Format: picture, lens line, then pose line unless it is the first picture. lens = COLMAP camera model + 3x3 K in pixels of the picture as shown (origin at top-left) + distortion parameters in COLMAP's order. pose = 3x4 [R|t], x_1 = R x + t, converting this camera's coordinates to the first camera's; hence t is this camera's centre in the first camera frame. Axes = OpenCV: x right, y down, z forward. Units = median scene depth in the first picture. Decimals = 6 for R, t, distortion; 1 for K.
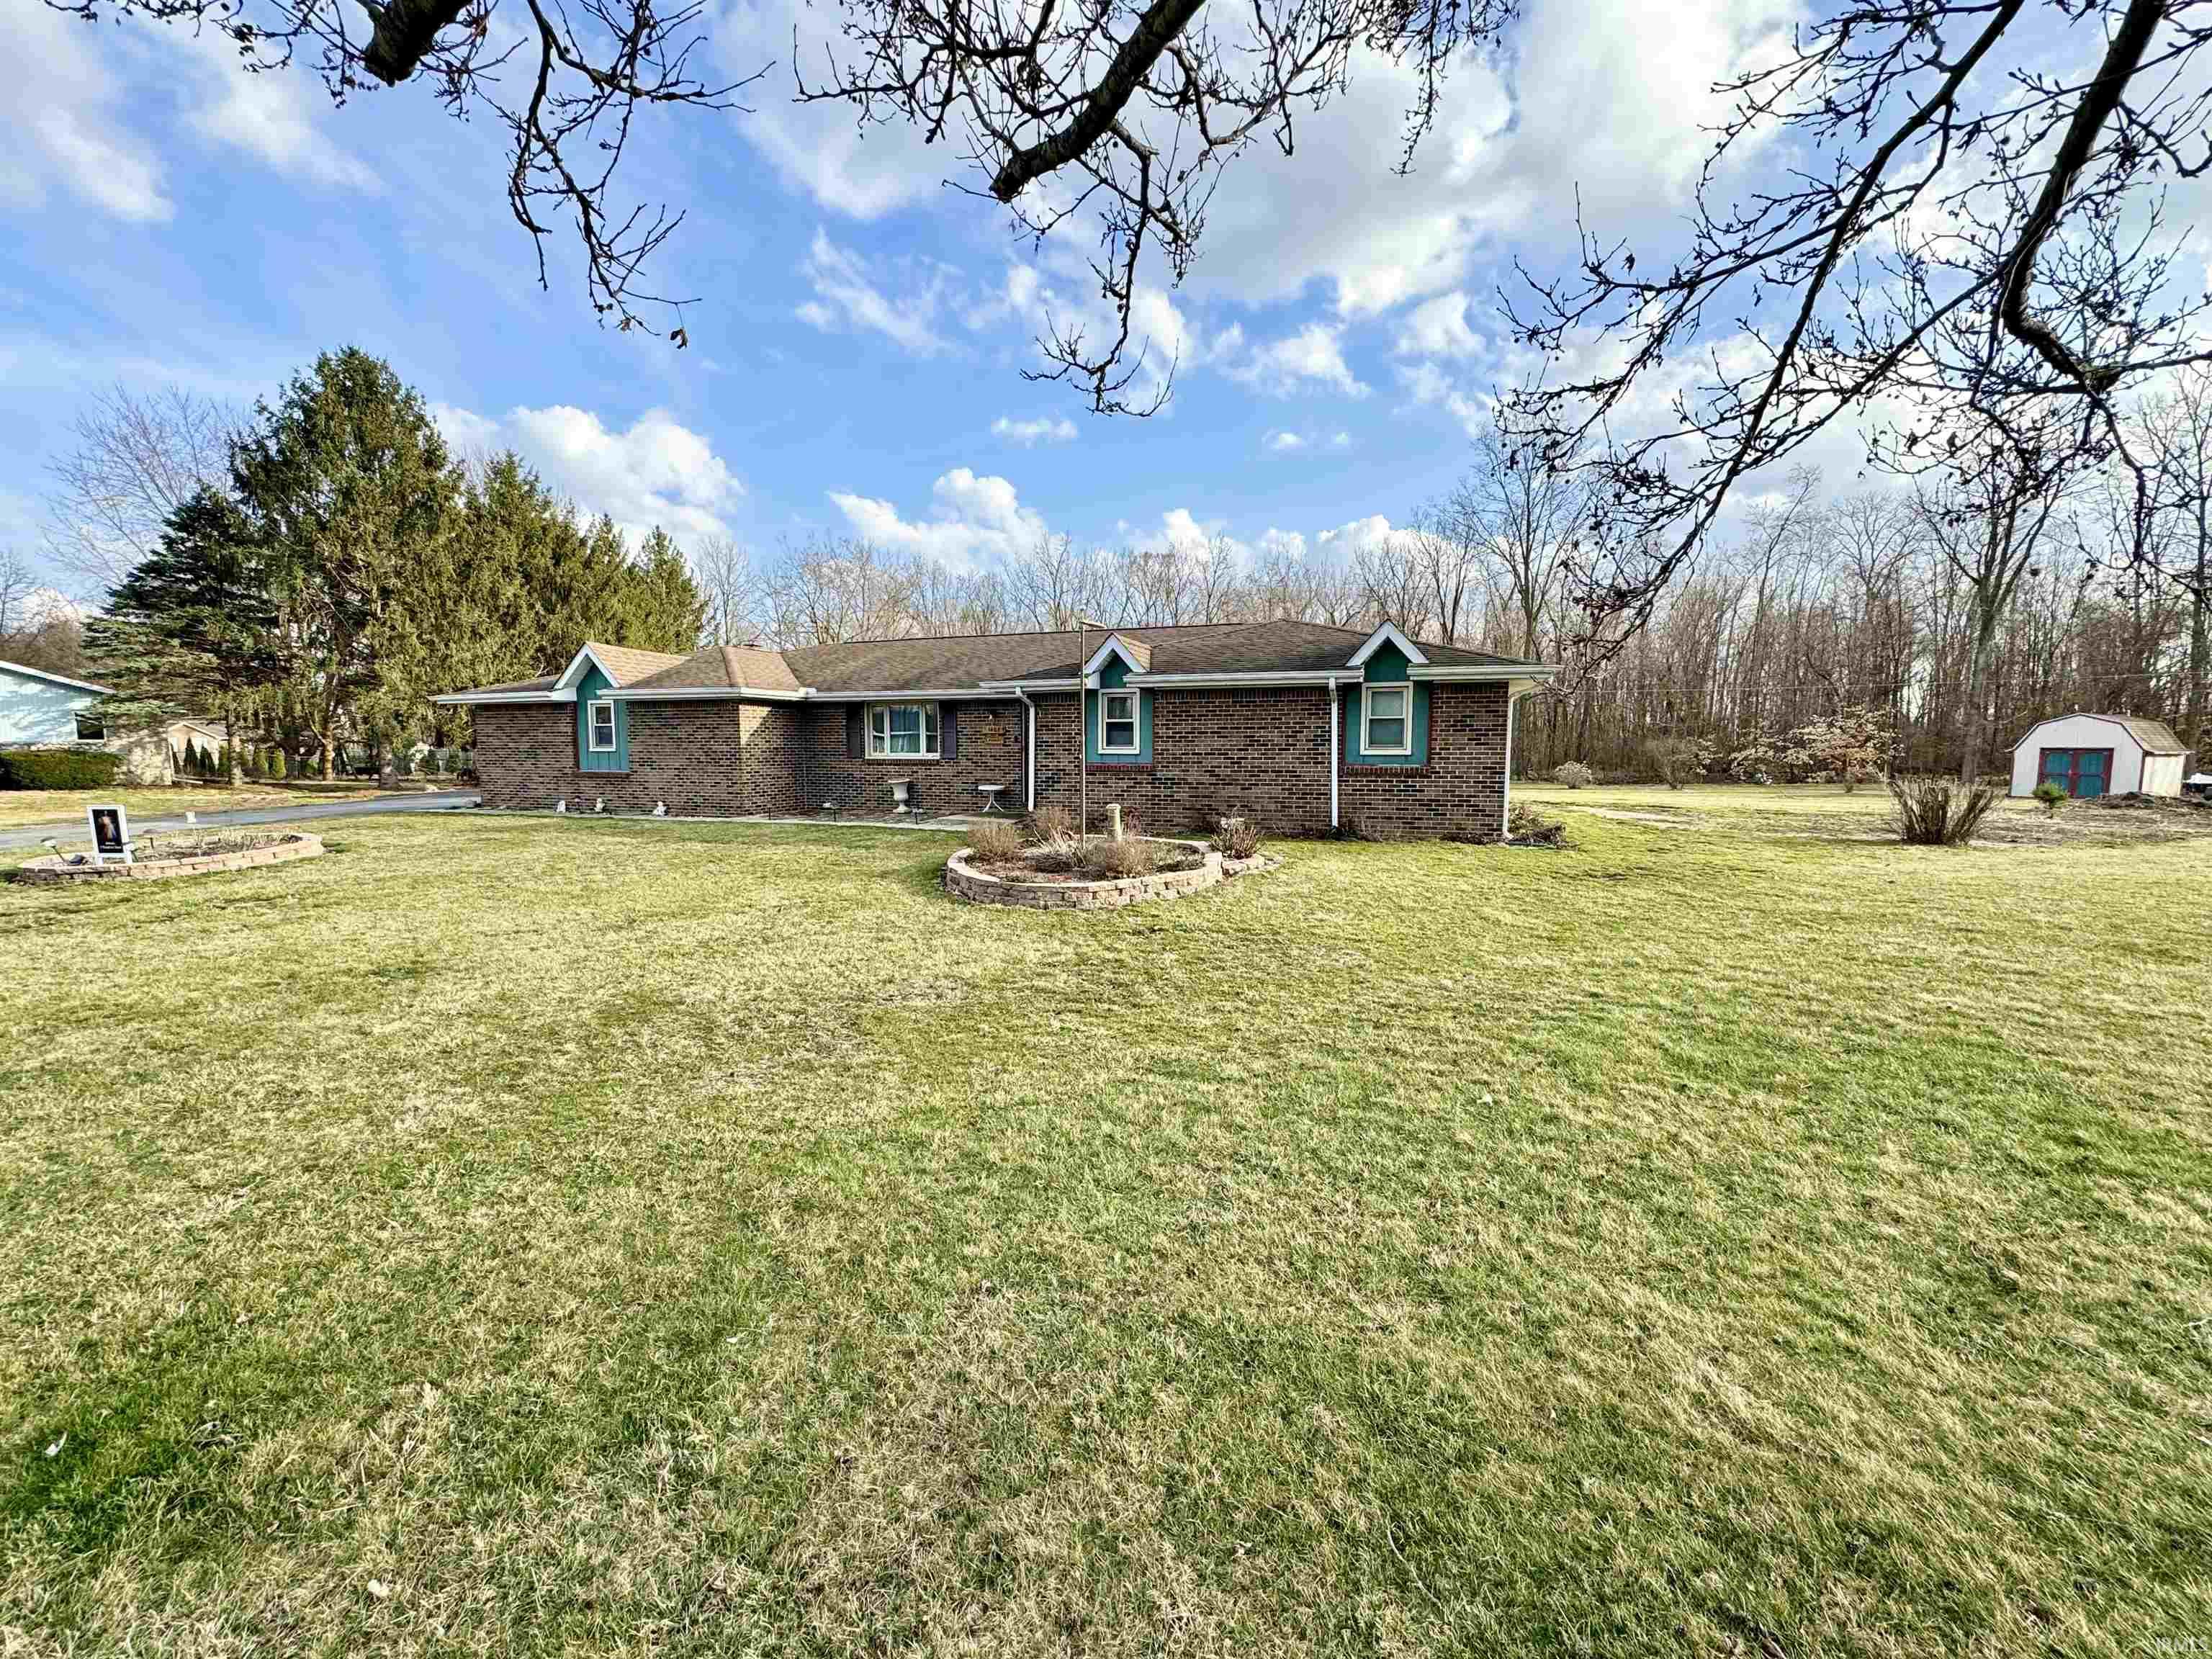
lens RADIAL K [[888.9, 0, 1177.6], [0, 888.9, 812.5], [0, 0, 1]] dist [-0.001859, 0.000294]
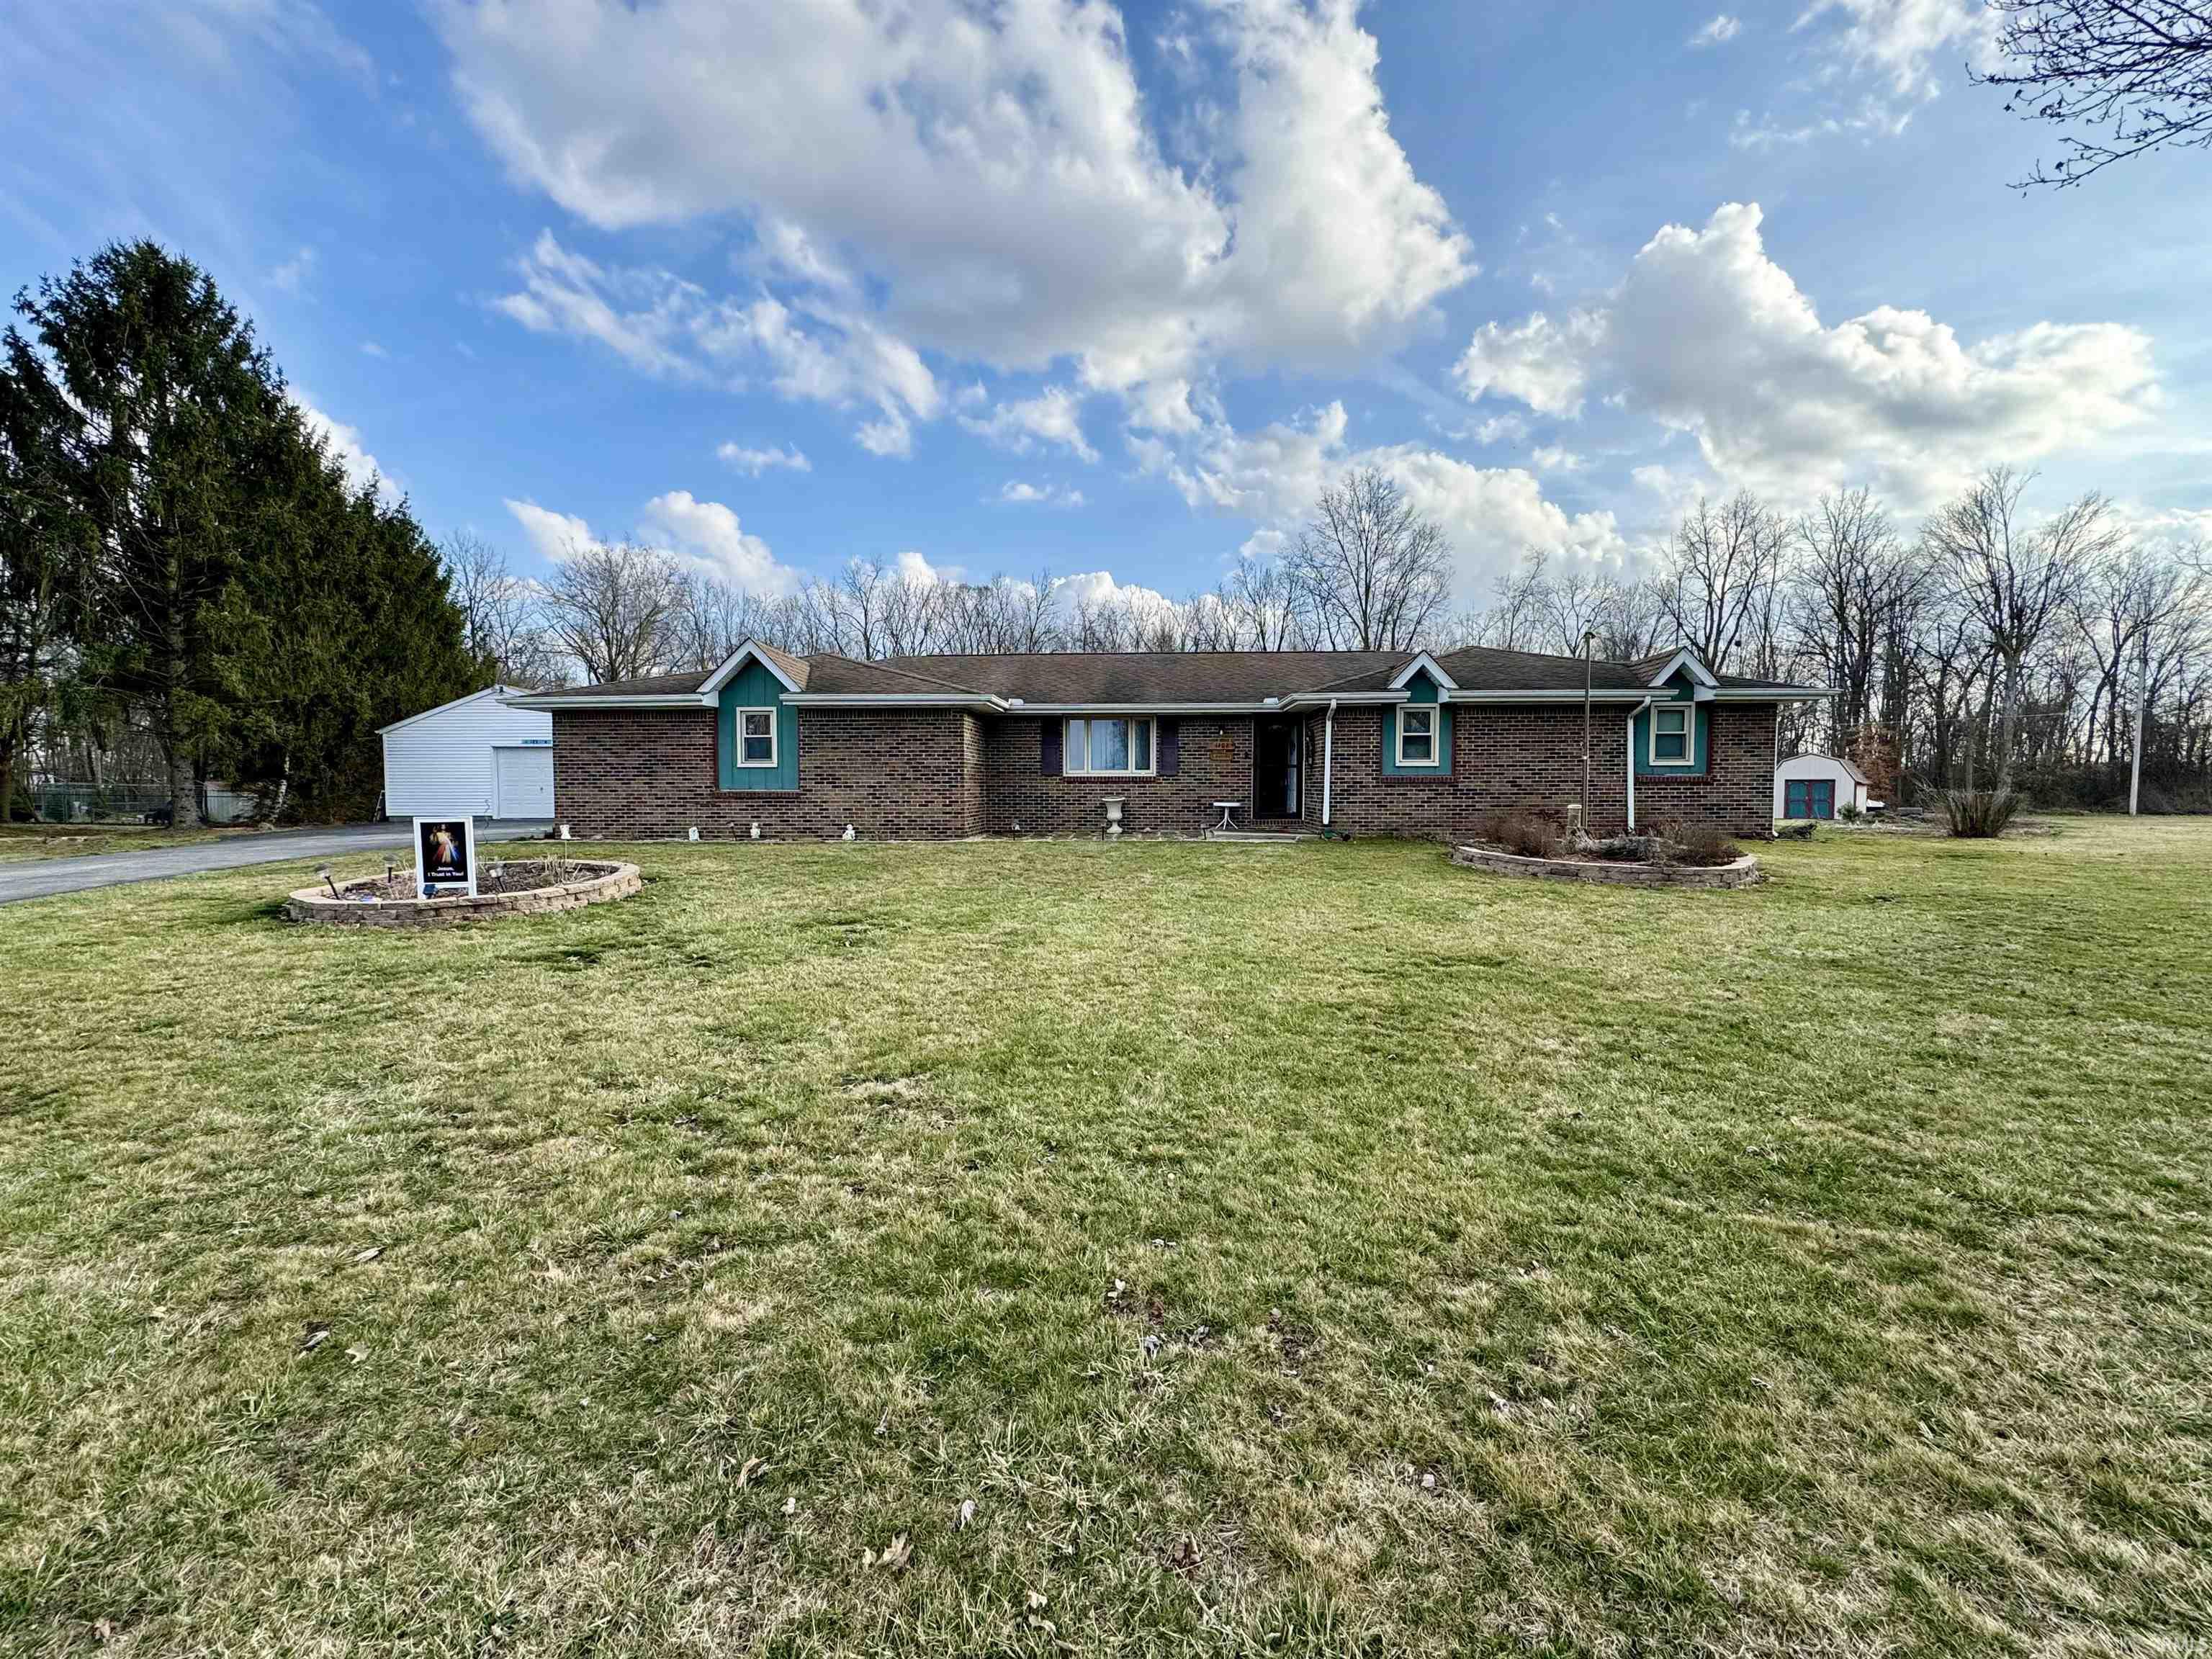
lens RADIAL K [[888.9, 0, 1156.5], [0, 888.9, 755.6], [0, 0, 1]] dist [-0.001859, 0.000294]
pose [[0.960209, 0.008181, 0.279161, -0.513296], [0.023049, 0.993840, -0.108405, 0.020981], [-0.278328, 0.110526, 0.954106, 0.081883]]
